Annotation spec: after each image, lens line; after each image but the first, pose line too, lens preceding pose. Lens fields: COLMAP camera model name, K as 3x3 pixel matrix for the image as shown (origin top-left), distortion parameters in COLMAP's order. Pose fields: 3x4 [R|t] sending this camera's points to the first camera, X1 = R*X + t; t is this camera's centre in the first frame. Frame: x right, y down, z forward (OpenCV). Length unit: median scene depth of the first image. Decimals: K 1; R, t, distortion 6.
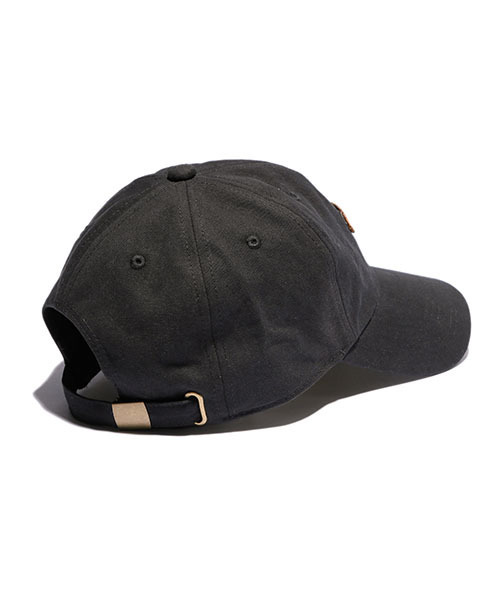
lens RADIAL K [[1335.9, 0, 250.6], [0, 1335.9, 300.2], [0, 0, 1]] dist [0.279626, 0.000000]
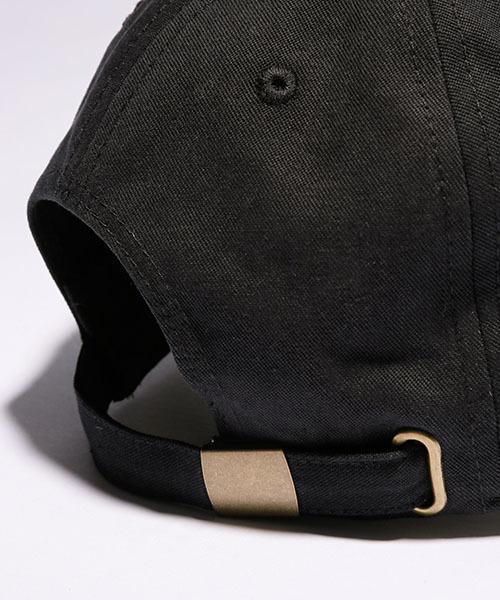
lens RADIAL K [[1698.3, 0, 249.8], [0, 1698.3, 300.0], [0, 0, 1]] dist [0.152627, 0.000000]
pose [[0.999246, 0.026533, -0.028350, -0.076730], [-0.024900, 0.998094, 0.056469, 0.005333], [0.029794, -0.055720, 0.998002, 0.513660]]
